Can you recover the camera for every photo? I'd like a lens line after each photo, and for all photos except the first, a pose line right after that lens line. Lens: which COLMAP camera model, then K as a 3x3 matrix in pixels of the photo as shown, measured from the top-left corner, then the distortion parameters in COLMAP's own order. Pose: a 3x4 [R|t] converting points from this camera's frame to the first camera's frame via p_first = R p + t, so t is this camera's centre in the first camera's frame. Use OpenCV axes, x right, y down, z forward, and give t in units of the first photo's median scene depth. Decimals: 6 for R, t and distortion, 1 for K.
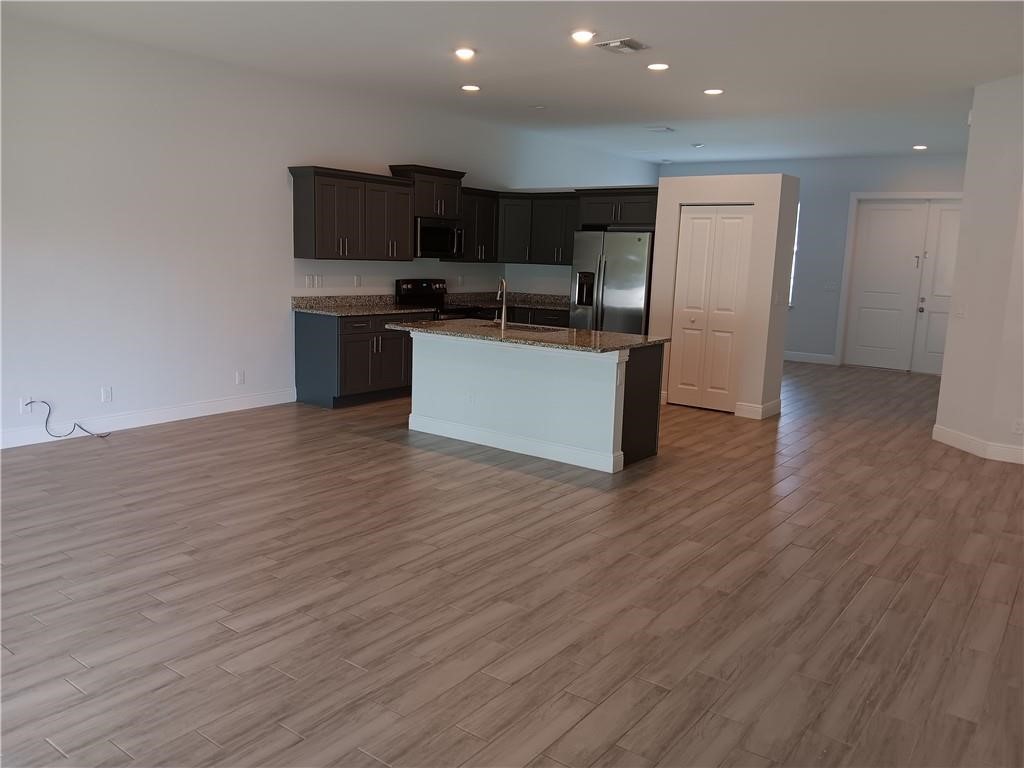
lens RADIAL K [[774.8, 0, 512.0], [0, 774.8, 384.0], [0, 0, 1]] dist [0.035922, -0.005819]
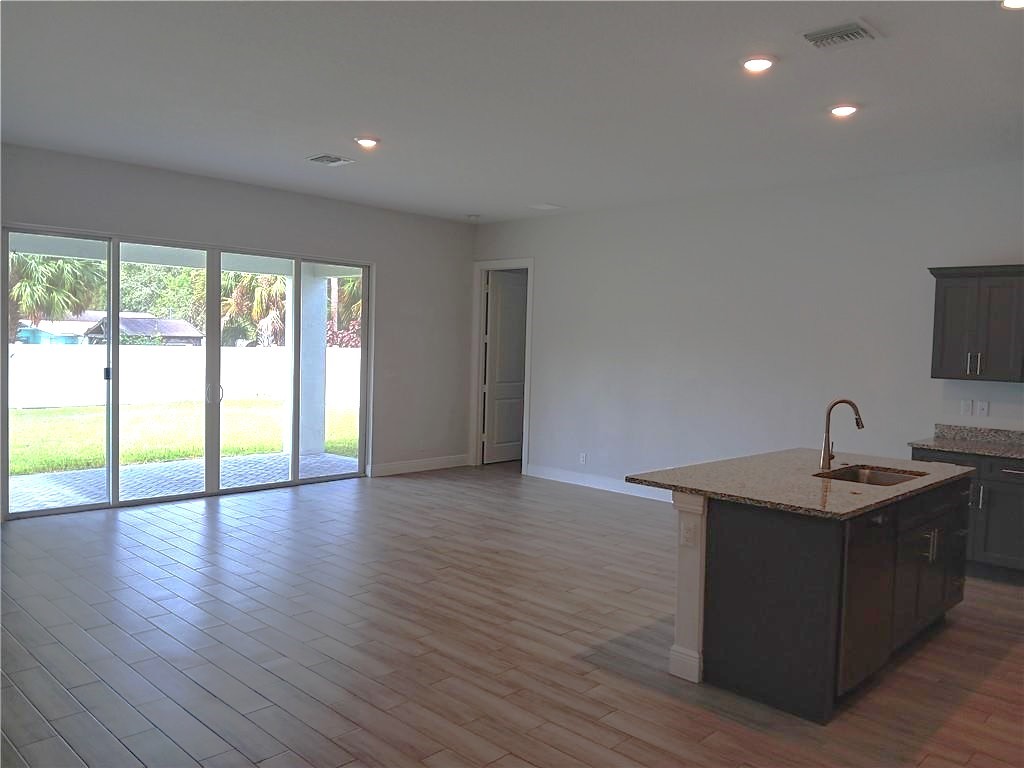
lens RADIAL K [[795.2, 0, 512.0], [0, 795.2, 384.0], [0, 0, 1]] dist [-0.004131, -0.003926]
pose [[-0.121710, 0.014274, -0.992463, 0.808131], [-0.201347, 0.978752, 0.038769, -0.127104], [0.971929, 0.204548, -0.116250, 0.870971]]
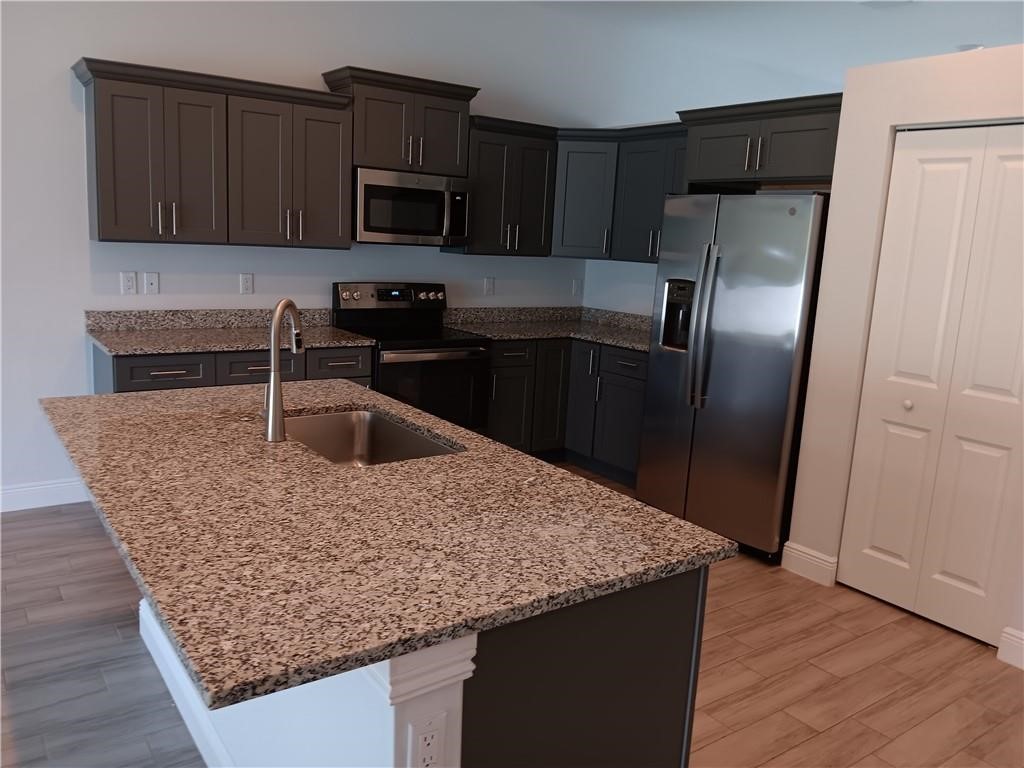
lens RADIAL K [[806.3, 0, 512.0], [0, 806.3, 384.0], [0, 0, 1]] dist [-0.033739, -0.001386]
pose [[0.953898, 0.071246, -0.291552, 0.217623], [-0.070888, 0.997414, 0.011803, -0.118318], [0.291639, 0.009409, 0.956482, 0.743509]]
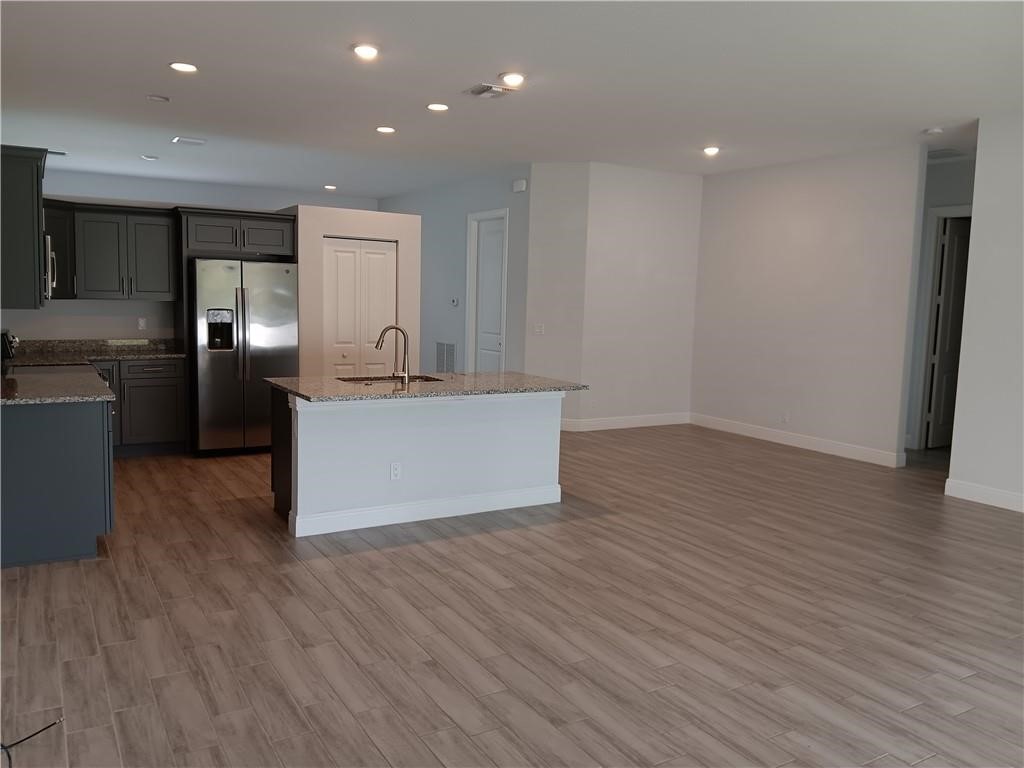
lens RADIAL K [[793.0, 0, 482.0], [0, 793.0, 381.4], [0, 0, 1]] dist [0.040611, -0.093102]
pose [[0.408843, -0.118178, 0.904921, -0.843858], [0.140077, 0.987956, 0.065735, -0.129199], [-0.901790, 0.099883, 0.420473, 0.609064]]
